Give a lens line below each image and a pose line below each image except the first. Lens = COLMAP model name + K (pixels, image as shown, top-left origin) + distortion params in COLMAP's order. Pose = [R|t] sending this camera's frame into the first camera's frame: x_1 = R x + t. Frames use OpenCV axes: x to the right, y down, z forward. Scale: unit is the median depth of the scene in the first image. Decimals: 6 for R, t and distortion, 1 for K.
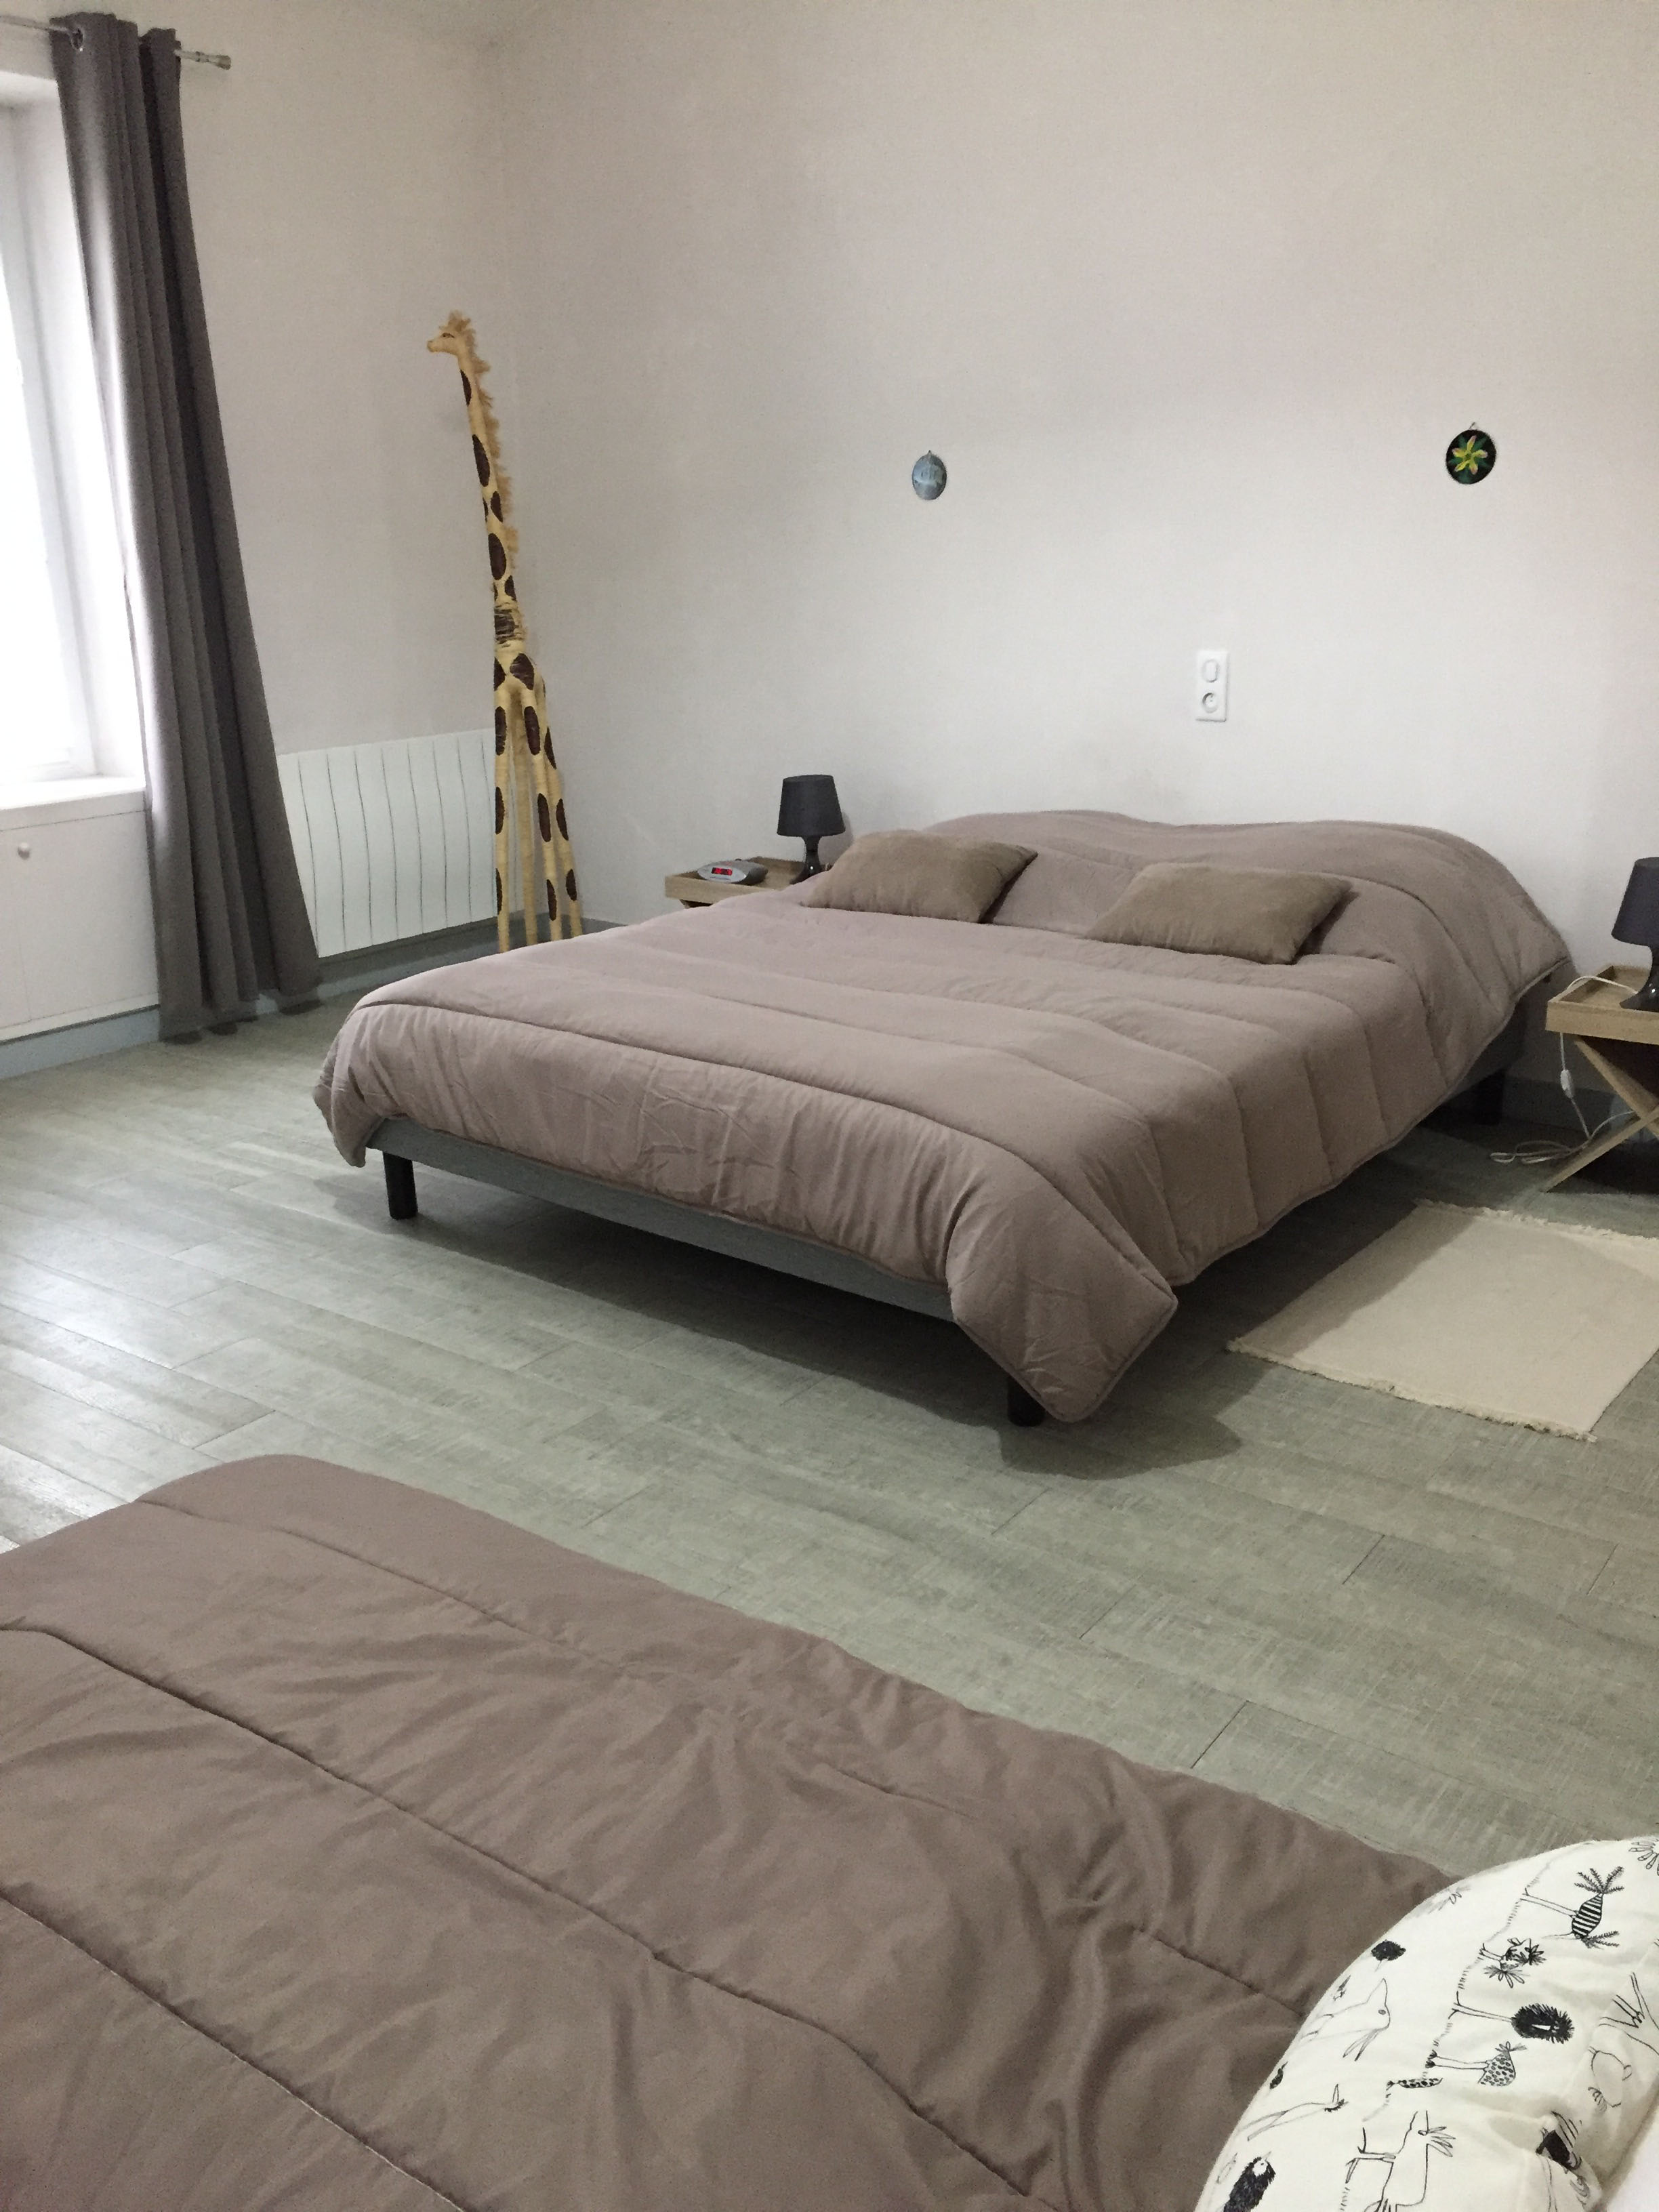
lens RADIAL K [[1928.1, 0, 830.7], [0, 1928.1, 1104.7], [0, 0, 1]] dist [0.063978, 0.001401]
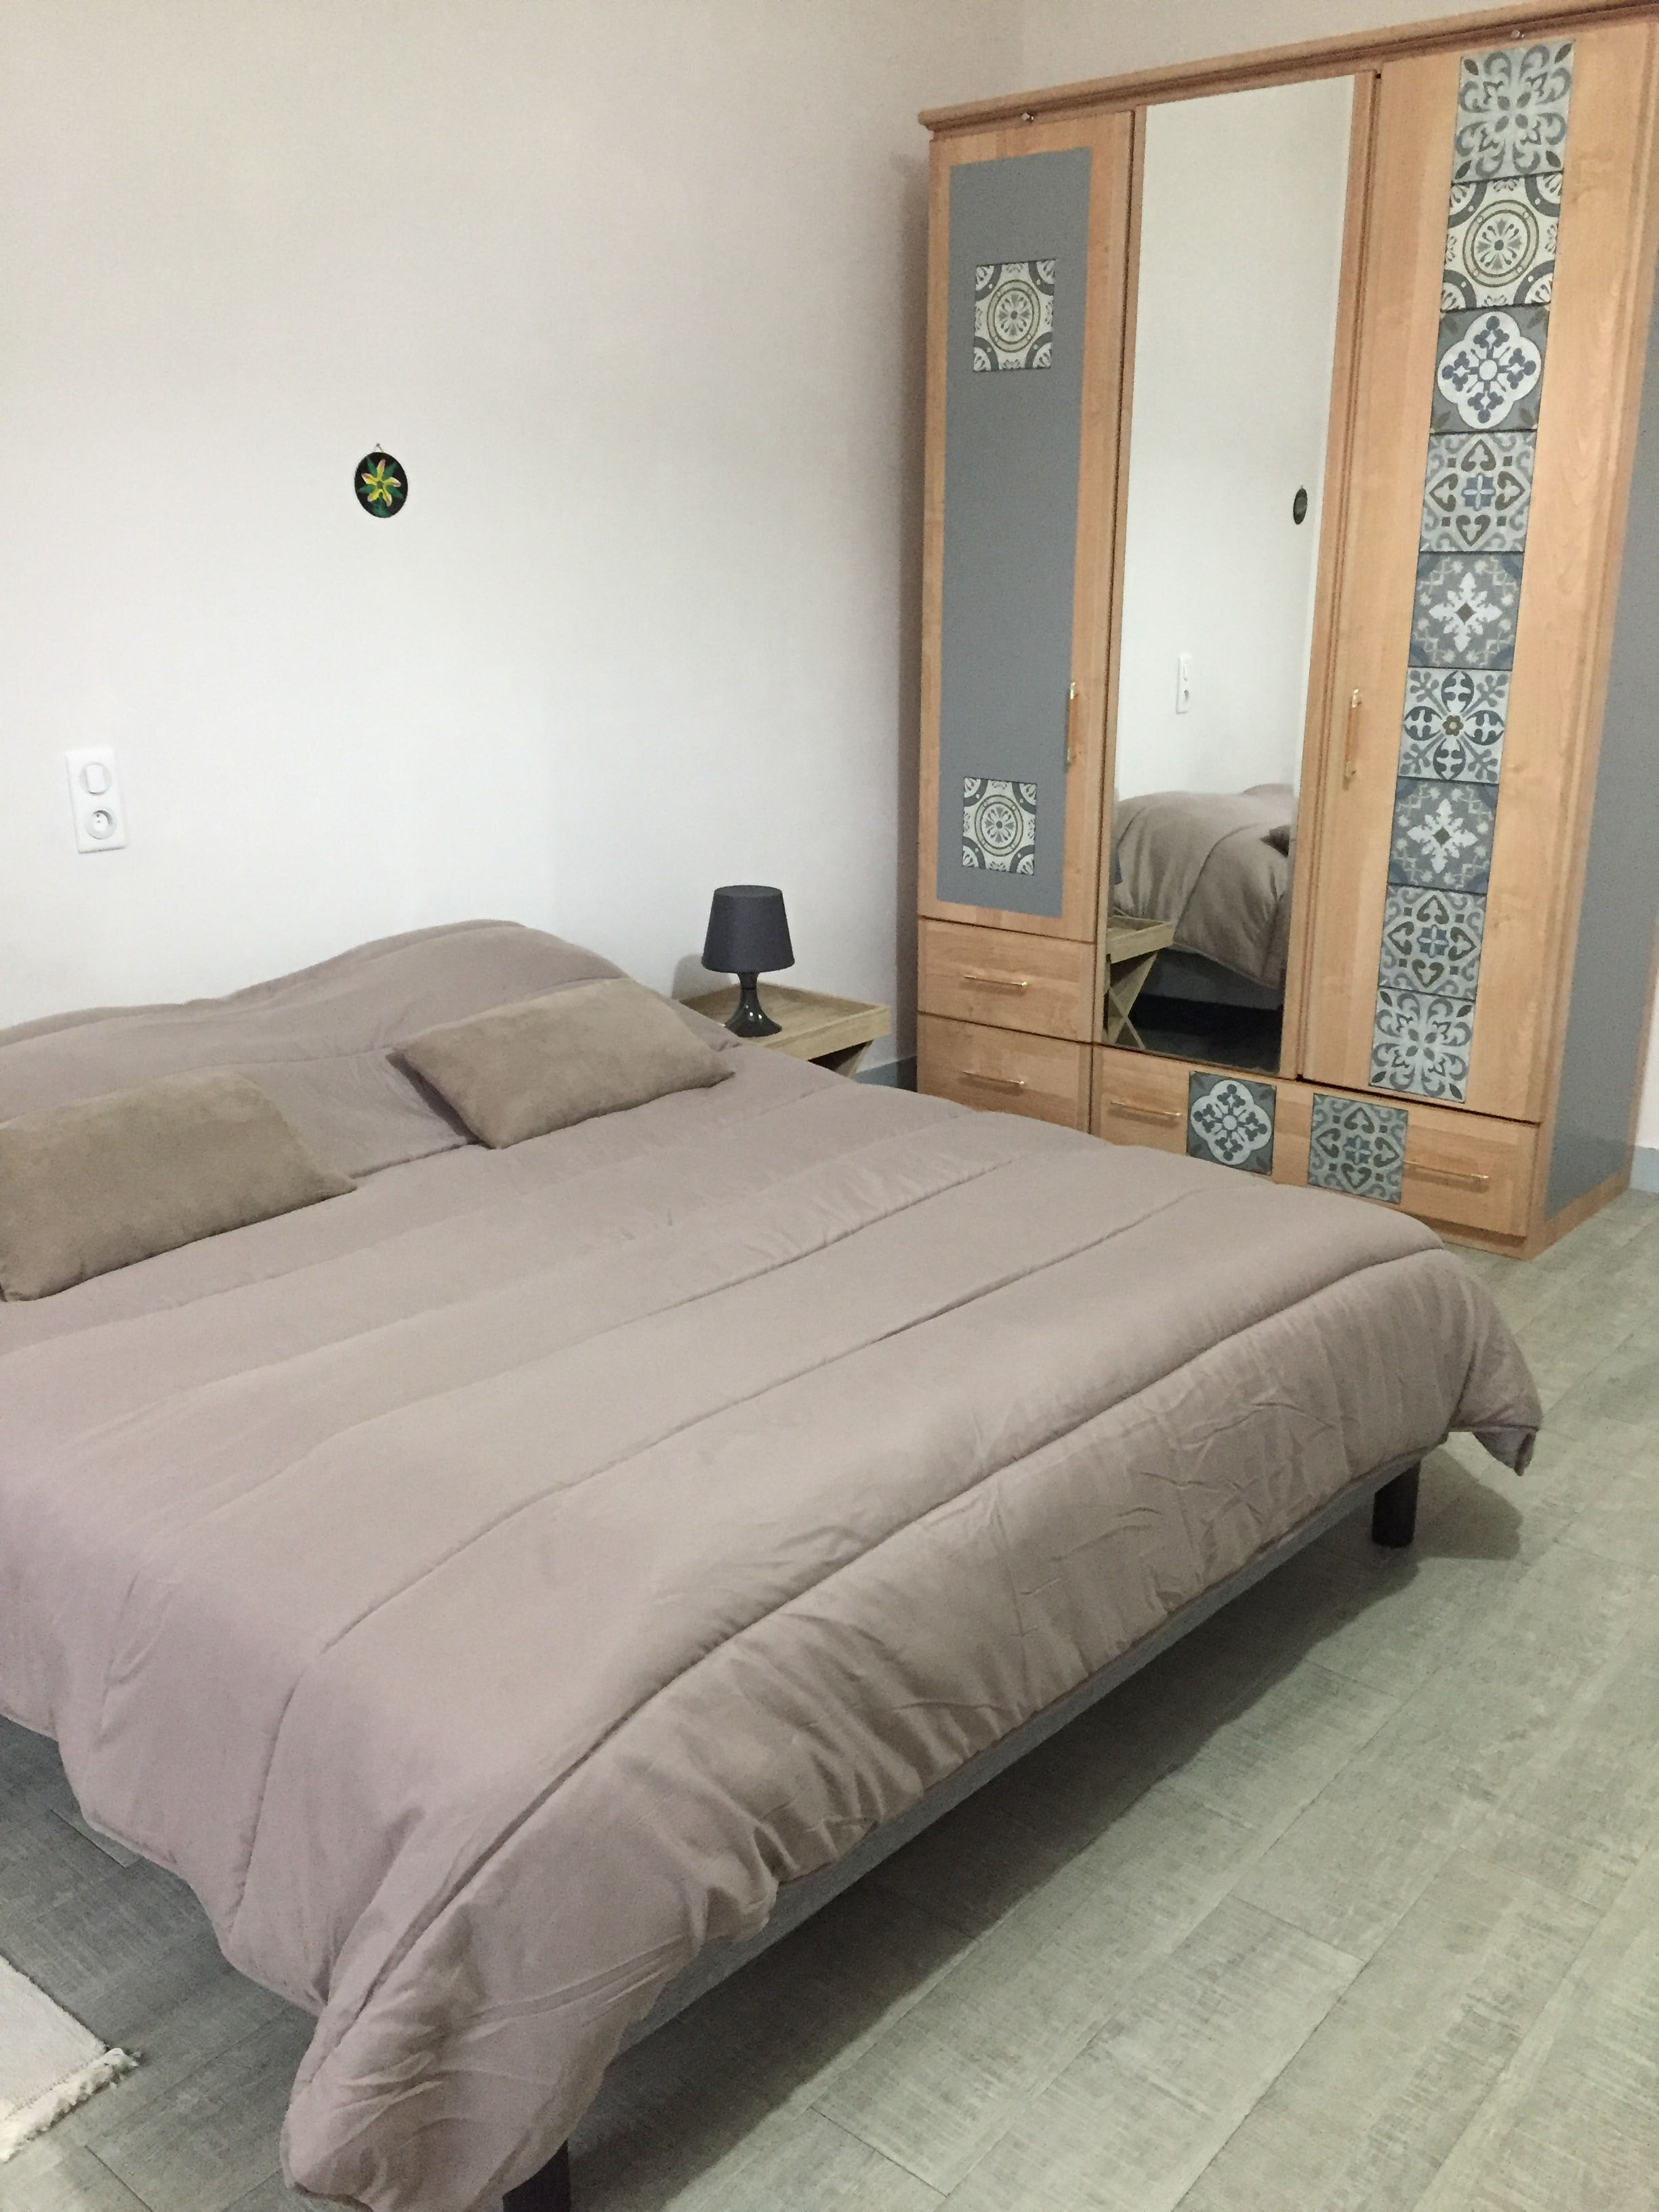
lens RADIAL K [[1928.1, 0, 832.3], [0, 1928.1, 1108.9], [0, 0, 1]] dist [0.063978, 0.001401]
pose [[0.053754, -0.268332, 0.961825, -0.531833], [0.296004, 0.924207, 0.241295, -0.231120], [-0.953673, 0.271733, 0.129107, 0.788464]]
